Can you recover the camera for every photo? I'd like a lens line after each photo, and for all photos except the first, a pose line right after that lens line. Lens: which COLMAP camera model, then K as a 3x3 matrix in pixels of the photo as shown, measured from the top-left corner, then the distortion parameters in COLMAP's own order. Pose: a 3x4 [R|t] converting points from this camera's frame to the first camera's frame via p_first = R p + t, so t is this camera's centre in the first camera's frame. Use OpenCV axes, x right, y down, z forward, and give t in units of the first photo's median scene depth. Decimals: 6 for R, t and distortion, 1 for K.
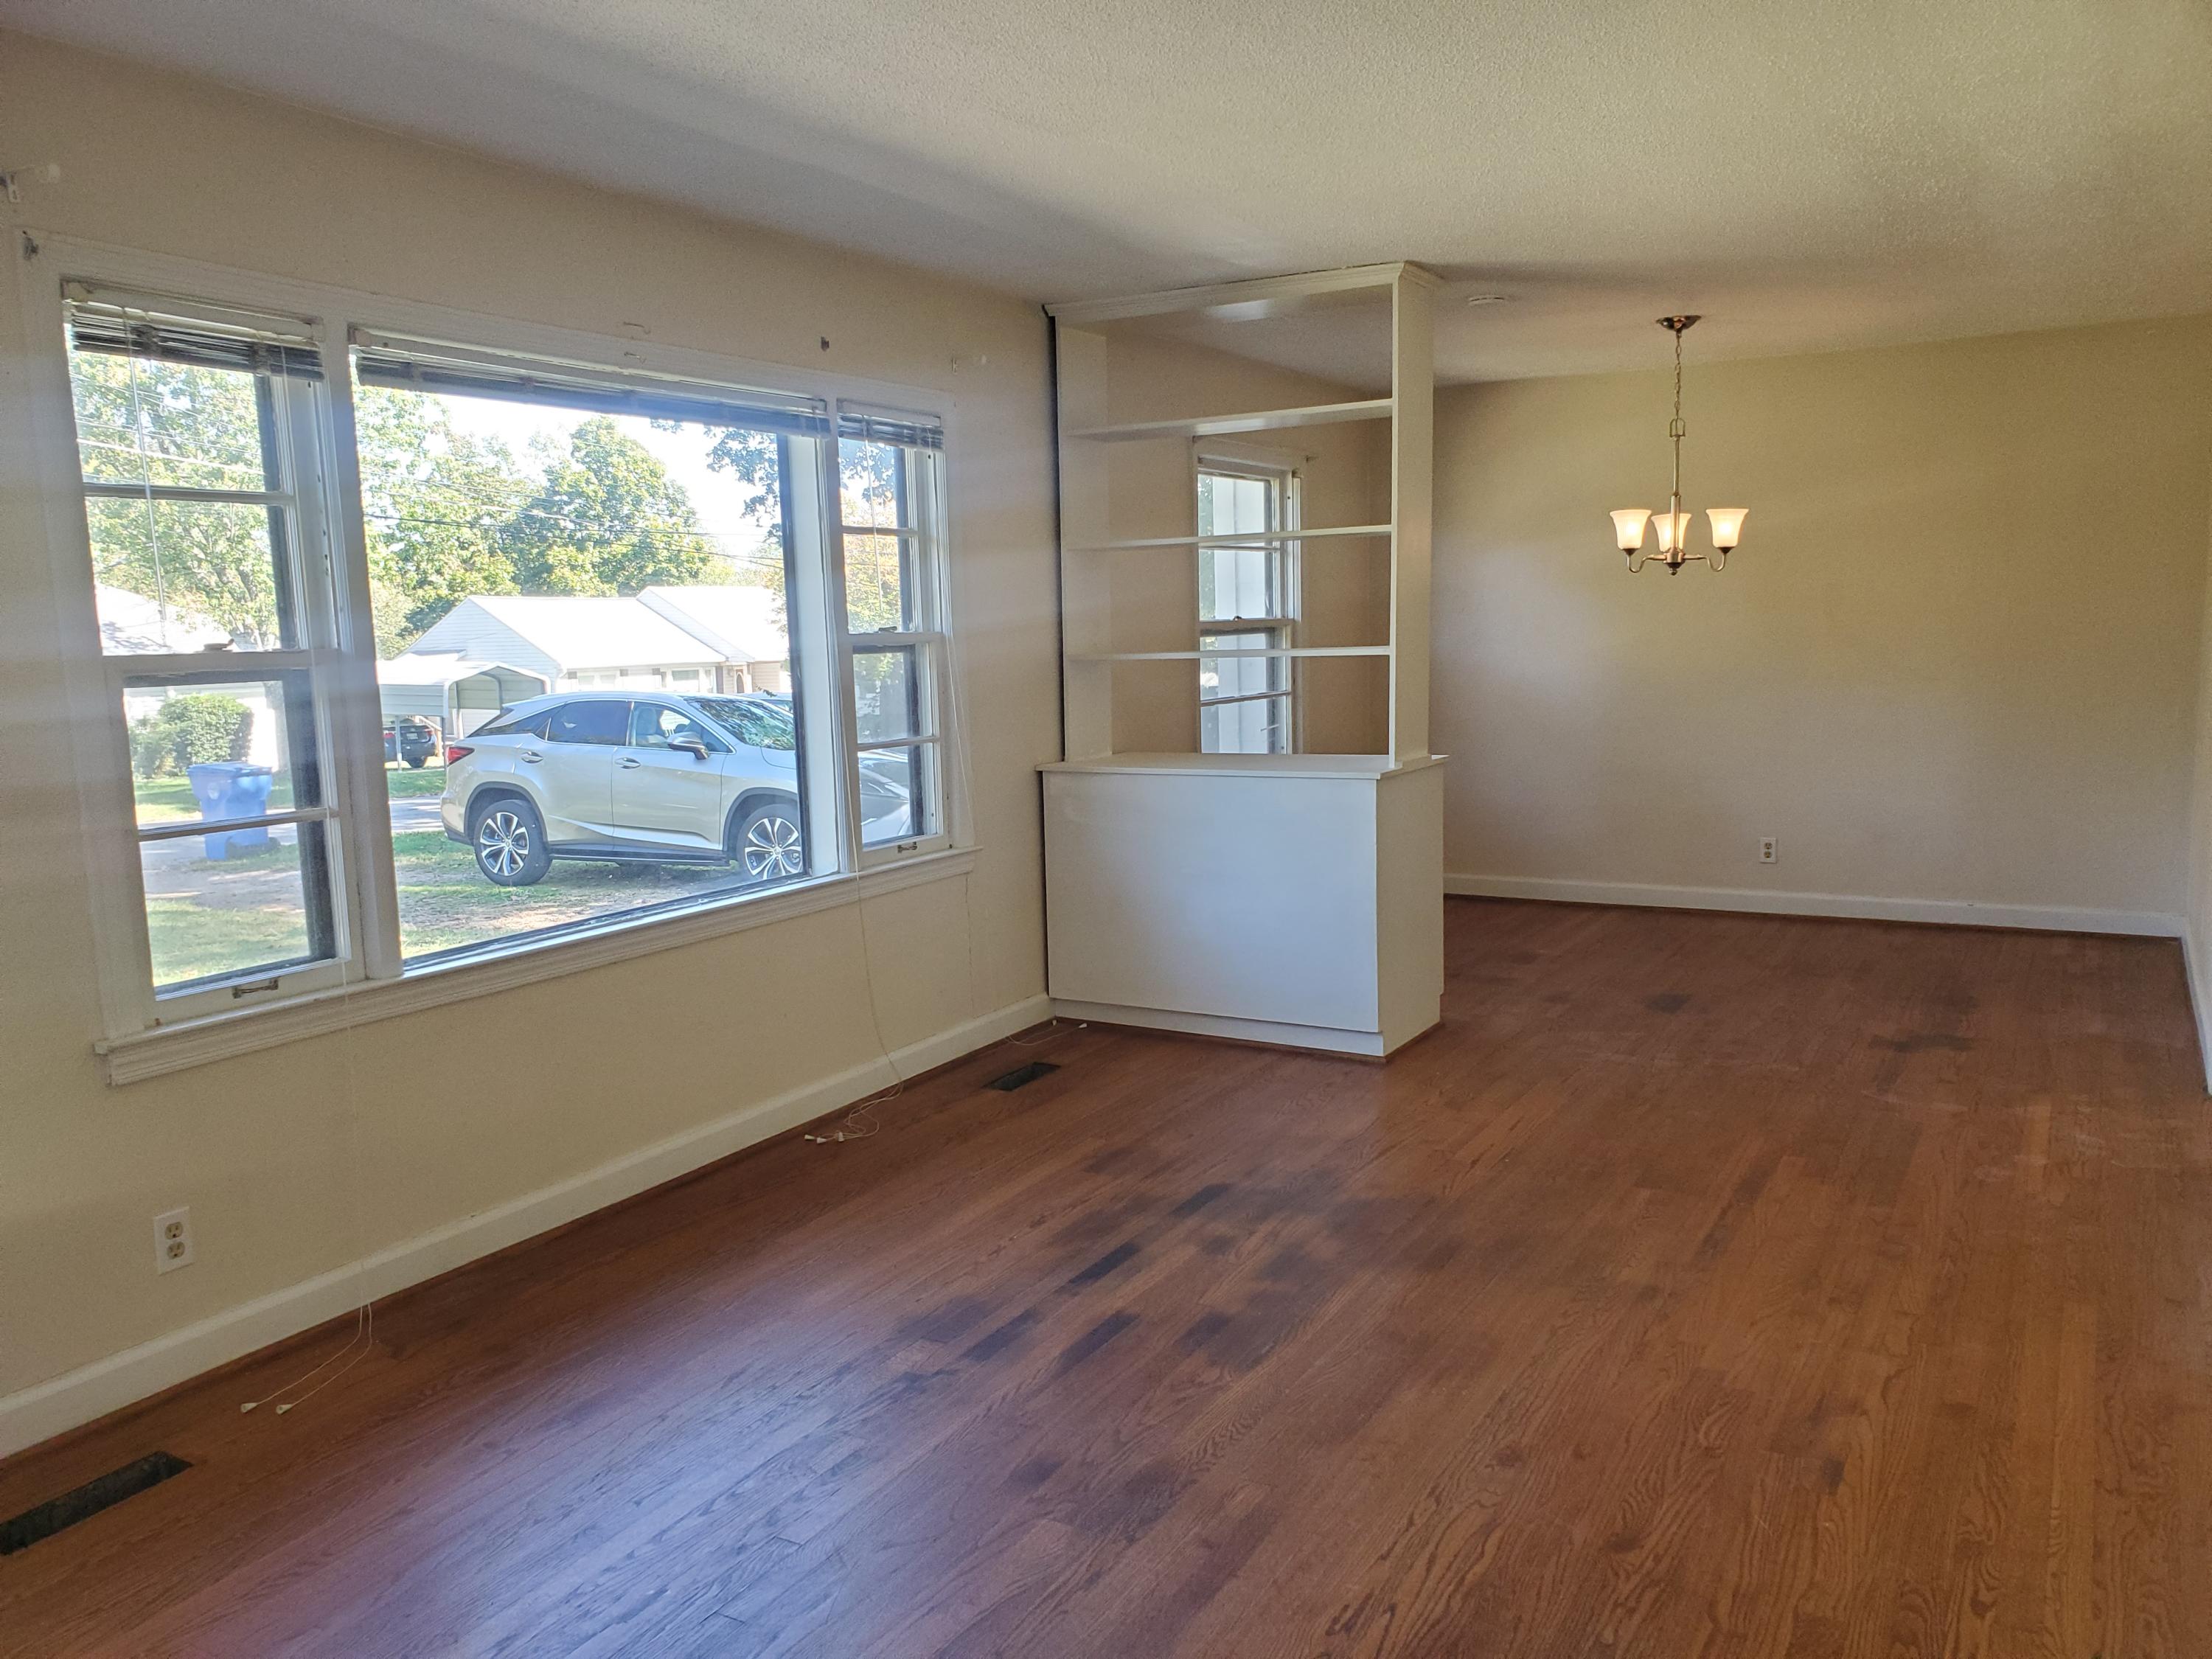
lens RADIAL K [[1721.1, 0, 1107.4], [0, 1721.1, 819.5], [0, 0, 1]] dist [0.049113, -0.076920]
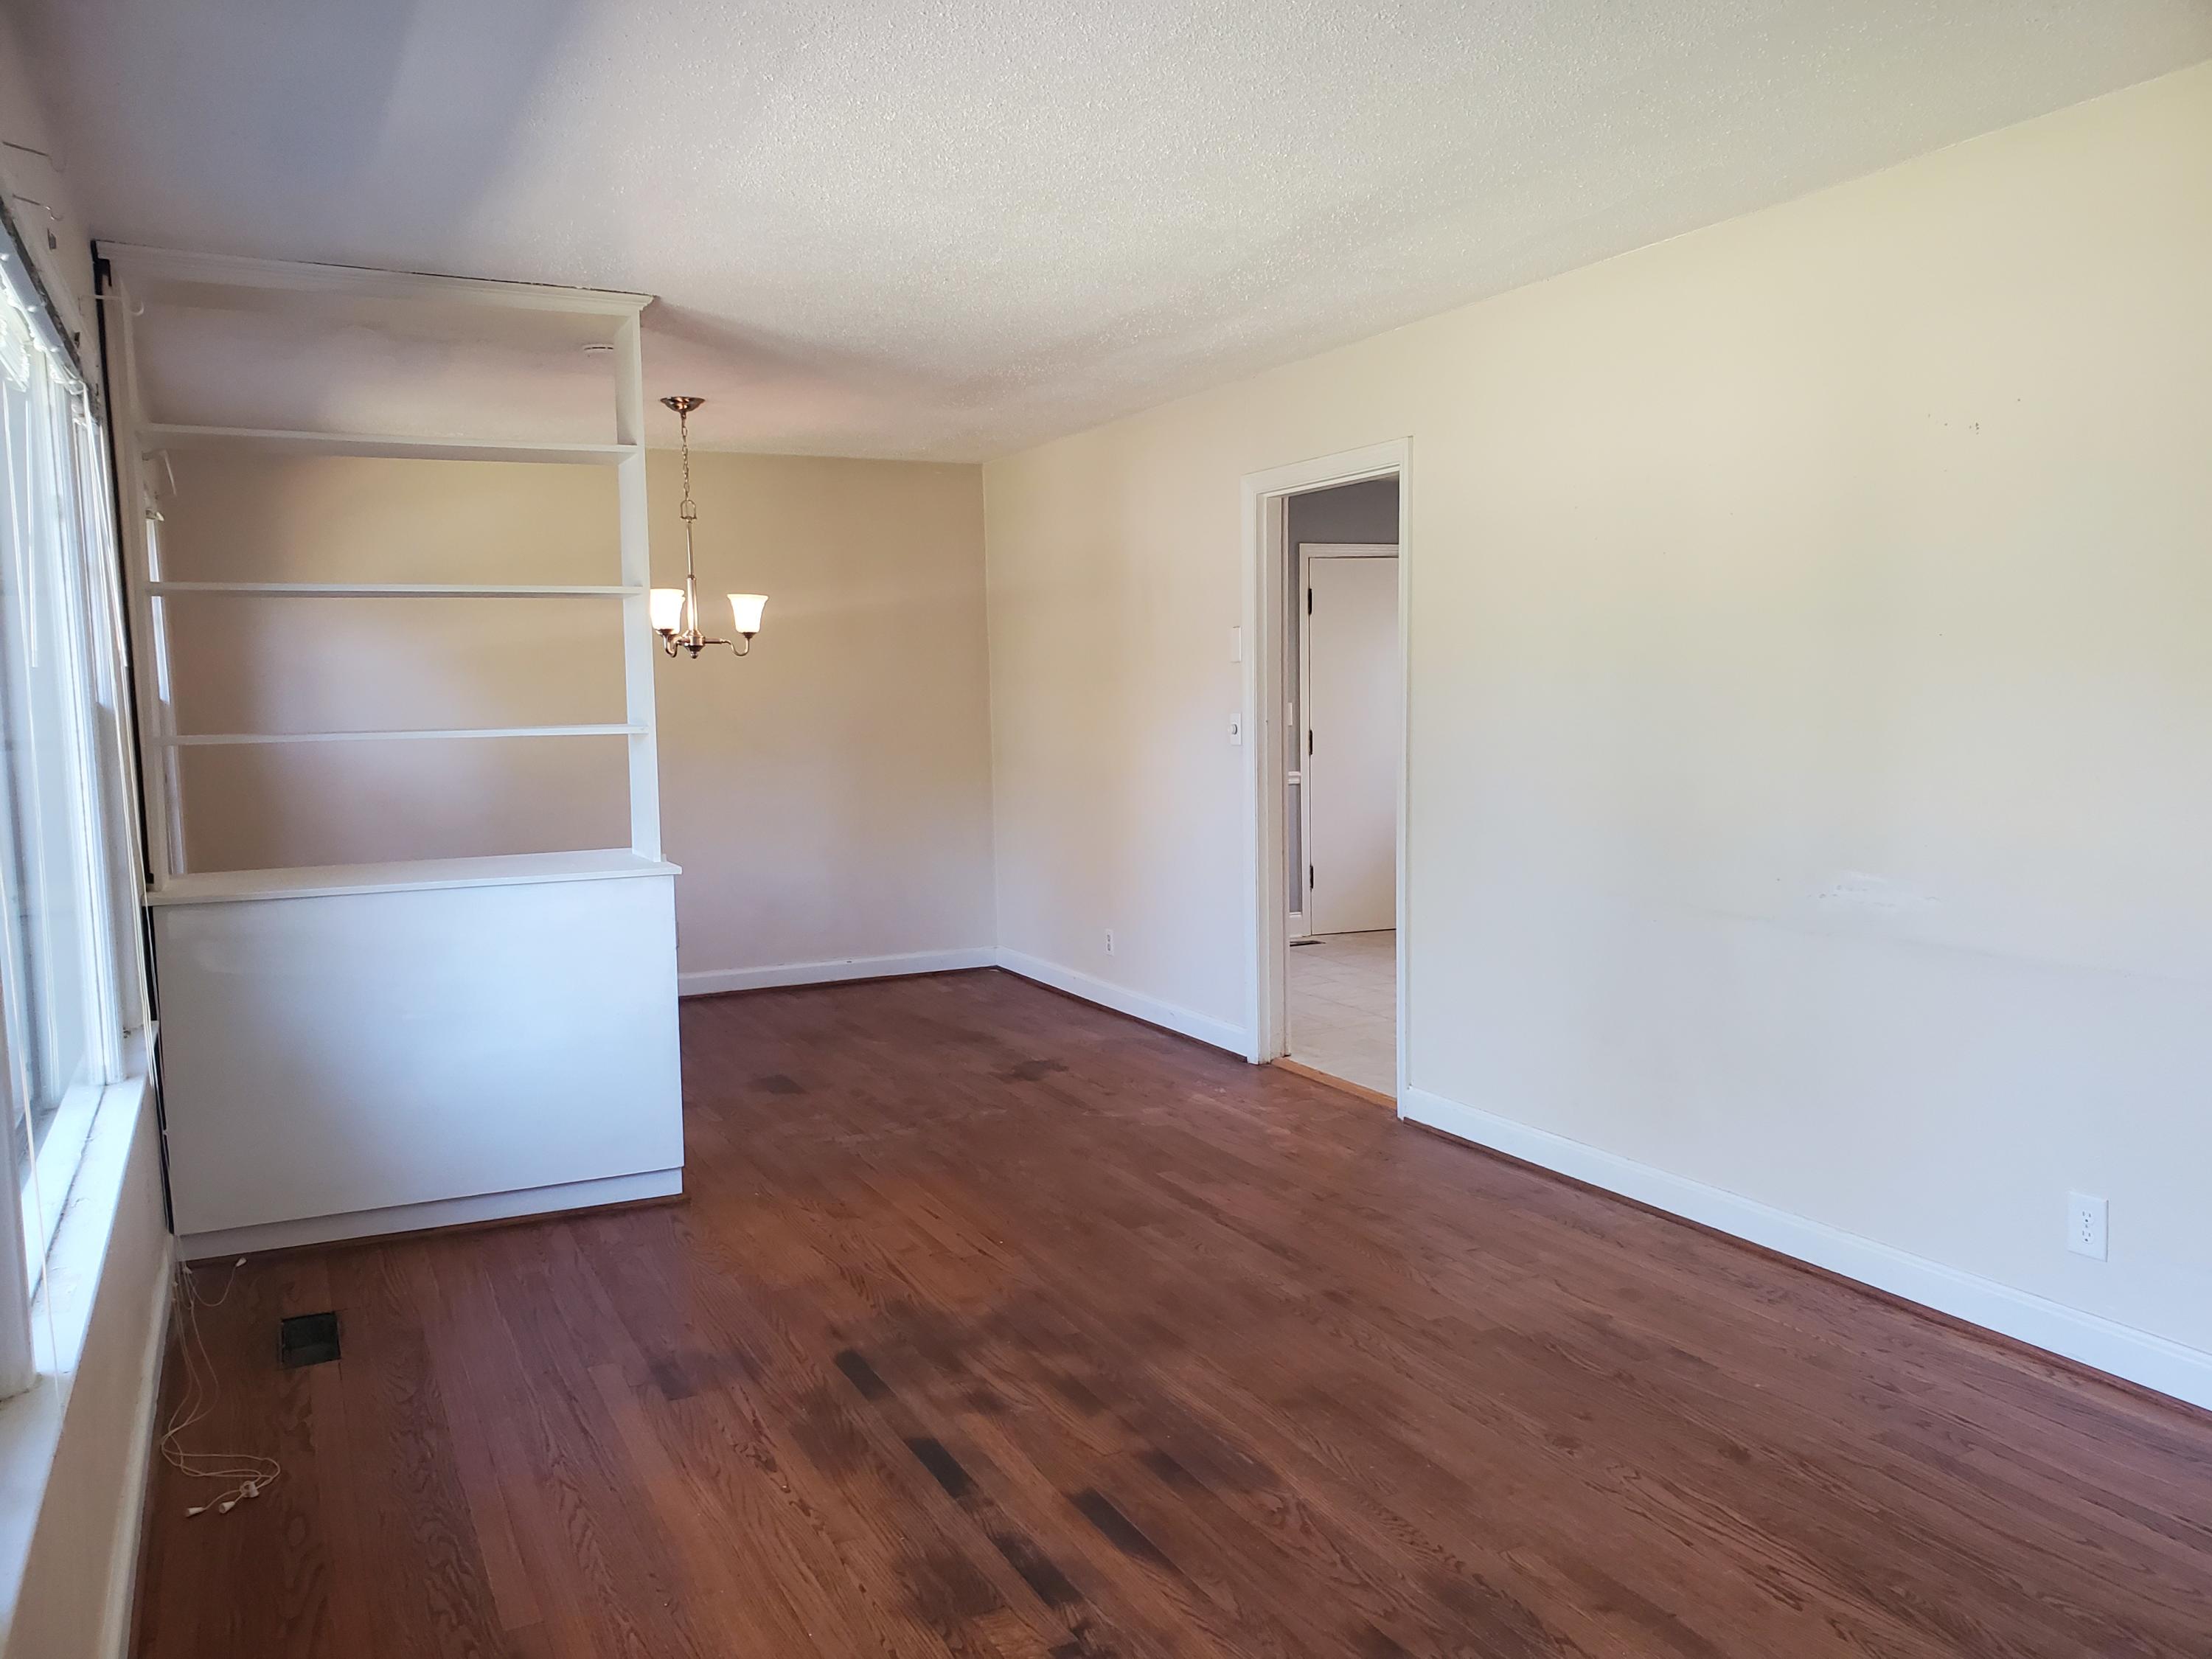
lens RADIAL K [[1721.1, 0, 1095.8], [0, 1721.1, 848.0], [0, 0, 1]] dist [0.049113, -0.076920]
pose [[0.557390, -0.066720, 0.827565, -0.454433], [0.099041, 0.994992, 0.013511, -0.029516], [-0.824322, 0.074432, 0.561207, 0.327715]]
